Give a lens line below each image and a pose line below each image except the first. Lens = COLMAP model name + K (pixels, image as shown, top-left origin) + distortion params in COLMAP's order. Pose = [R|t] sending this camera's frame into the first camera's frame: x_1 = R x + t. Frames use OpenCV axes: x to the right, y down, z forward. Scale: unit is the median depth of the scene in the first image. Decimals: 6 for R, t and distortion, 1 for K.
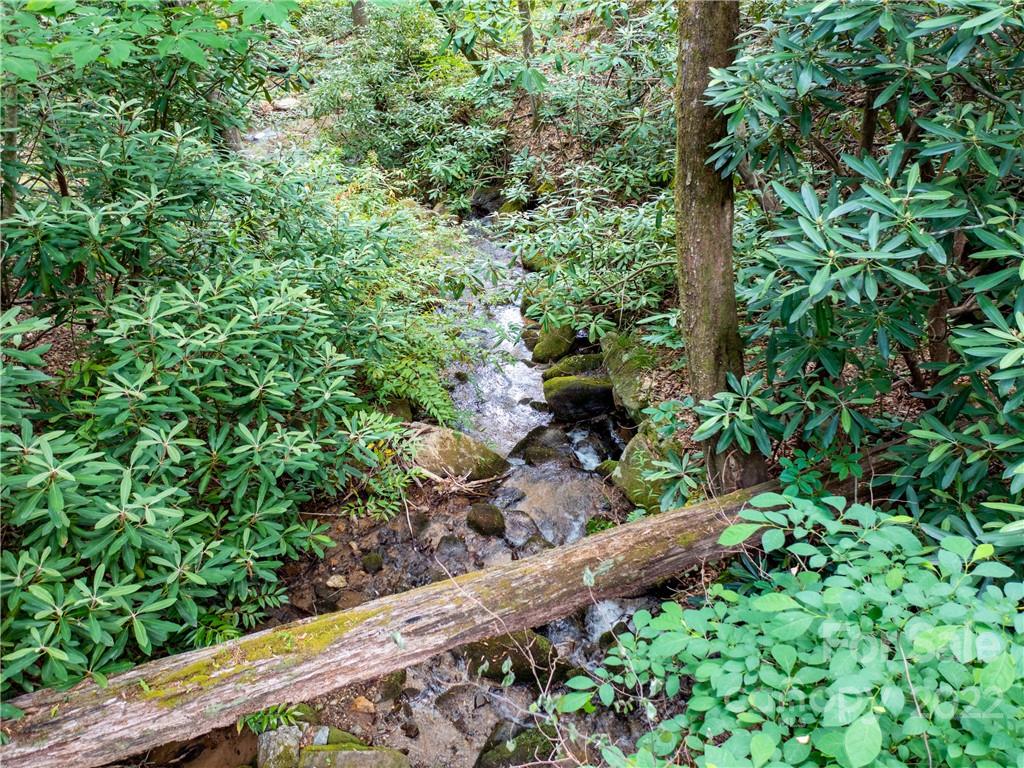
lens RADIAL K [[844.9, 0, 512.0], [0, 844.9, 384.0], [0, 0, 1]] dist [-0.018440, -0.001824]
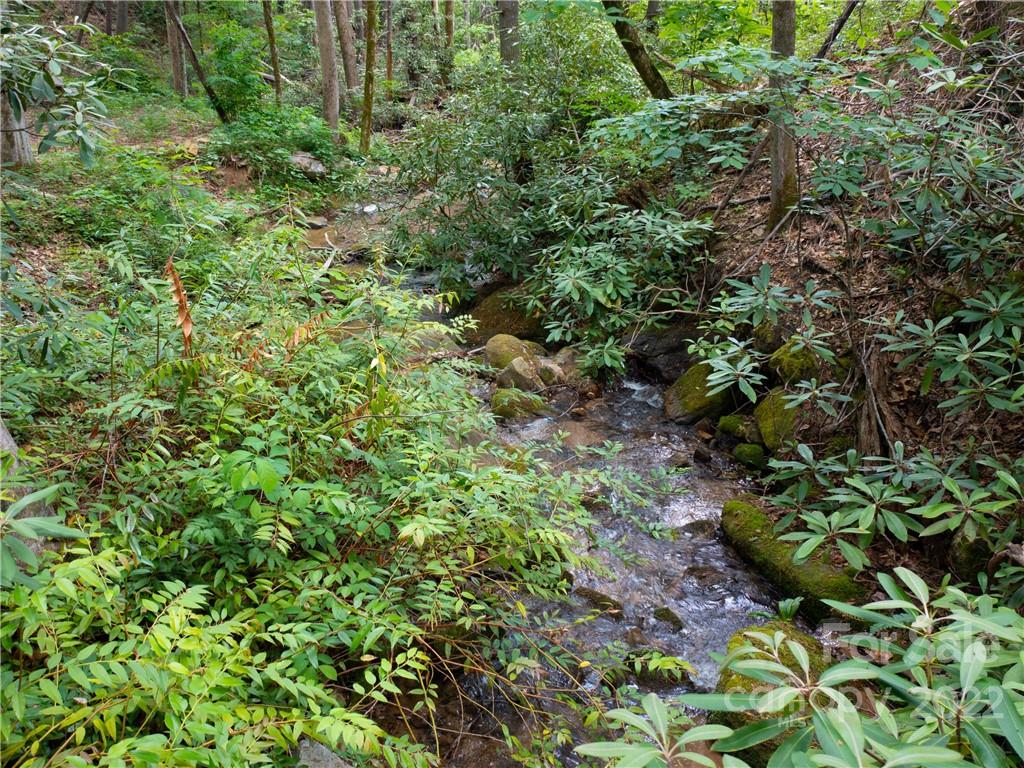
lens RADIAL K [[844.9, 0, 512.0], [0, 844.9, 384.0], [0, 0, 1]] dist [-0.018440, -0.001824]
pose [[0.973073, 0.117464, -0.198318, -0.012874], [-0.138055, 0.986014, -0.093368, -0.142162], [0.184577, 0.118233, 0.975680, 0.496766]]
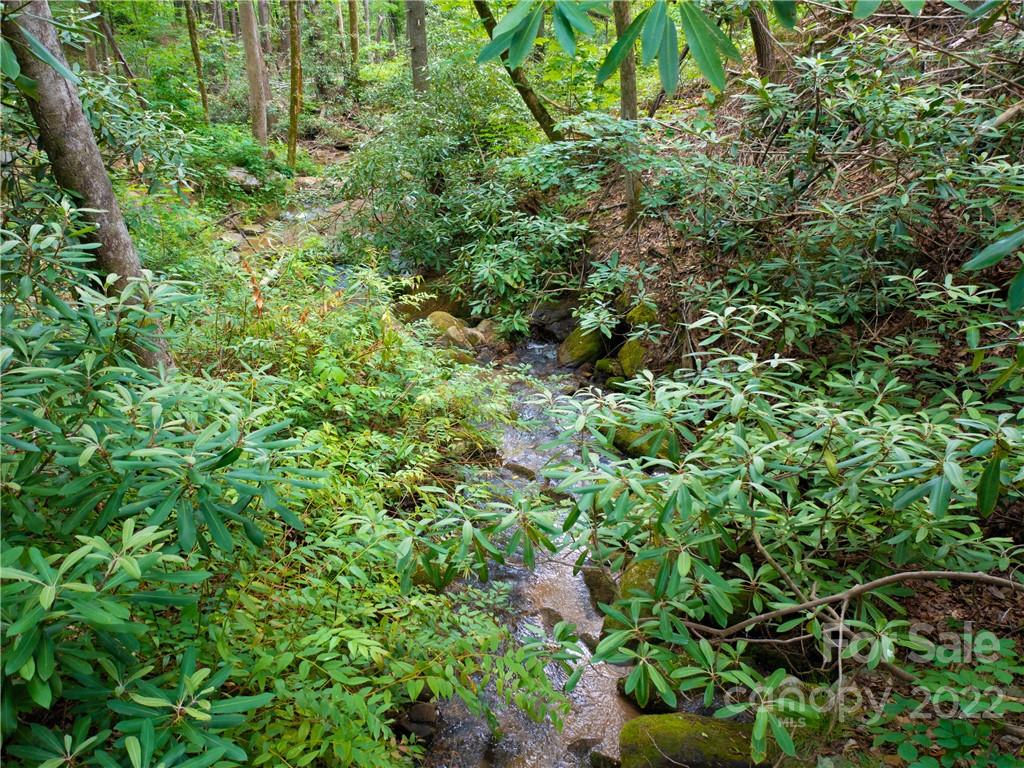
lens RADIAL K [[844.9, 0, 512.0], [0, 844.9, 384.0], [0, 0, 1]] dist [-0.018440, -0.001824]
pose [[0.993491, 0.071082, -0.089015, 0.002377], [-0.080115, 0.991512, -0.102400, -0.092999], [0.080981, 0.108865, 0.990752, 0.315826]]
